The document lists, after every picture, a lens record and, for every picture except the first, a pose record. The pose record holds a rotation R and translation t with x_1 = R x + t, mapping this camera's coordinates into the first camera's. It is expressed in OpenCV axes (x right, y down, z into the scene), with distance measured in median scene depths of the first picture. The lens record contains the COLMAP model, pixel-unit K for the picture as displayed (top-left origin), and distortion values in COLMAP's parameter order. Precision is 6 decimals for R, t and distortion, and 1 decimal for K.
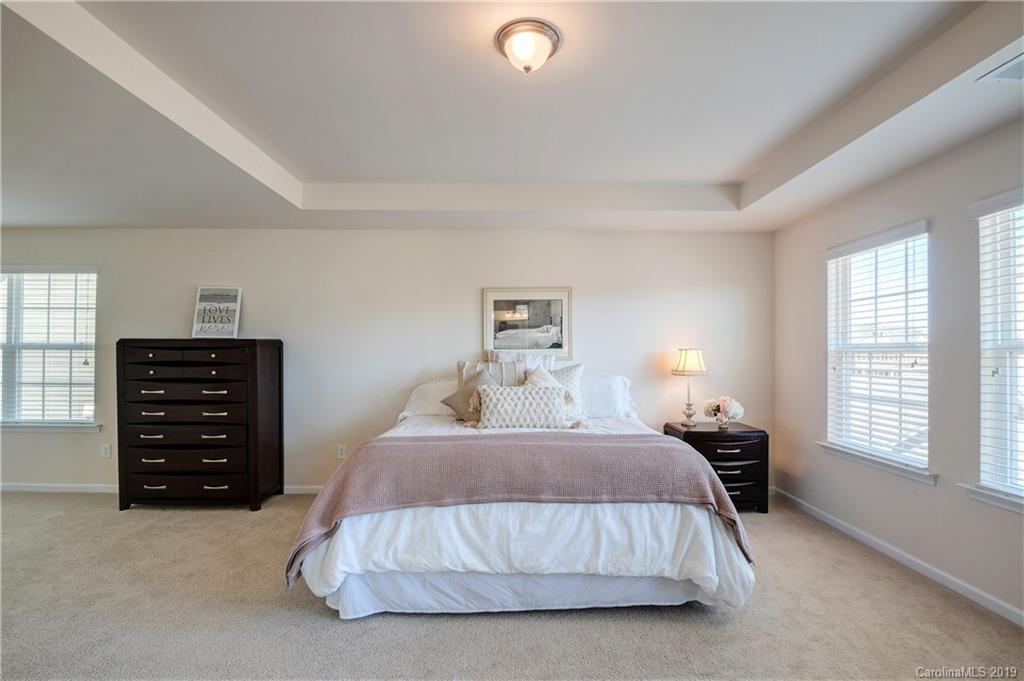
lens RADIAL K [[477.2, 0, 516.0], [0, 477.2, 349.3], [0, 0, 1]] dist [-0.000578, 0.000154]
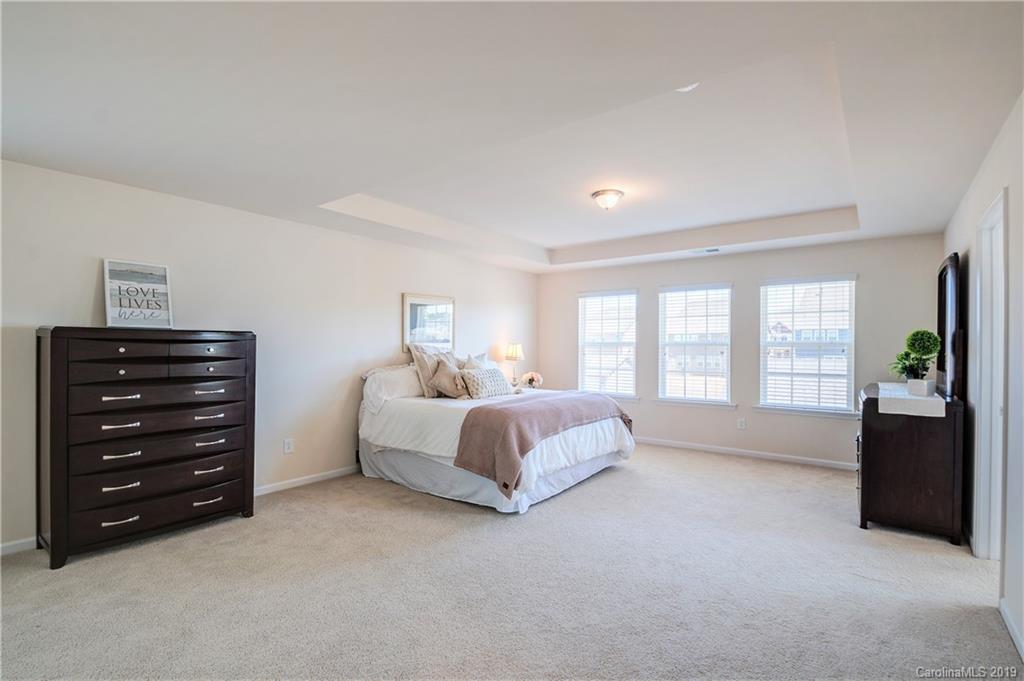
lens RADIAL K [[477.2, 0, 516.0], [0, 477.2, 349.3], [0, 0, 1]] dist [-0.000578, 0.000154]
pose [[0.608032, -0.005458, 0.793894, -1.113016], [-0.009099, 0.999863, 0.013842, -0.004898], [-0.793861, -0.015640, 0.607899, 0.035725]]
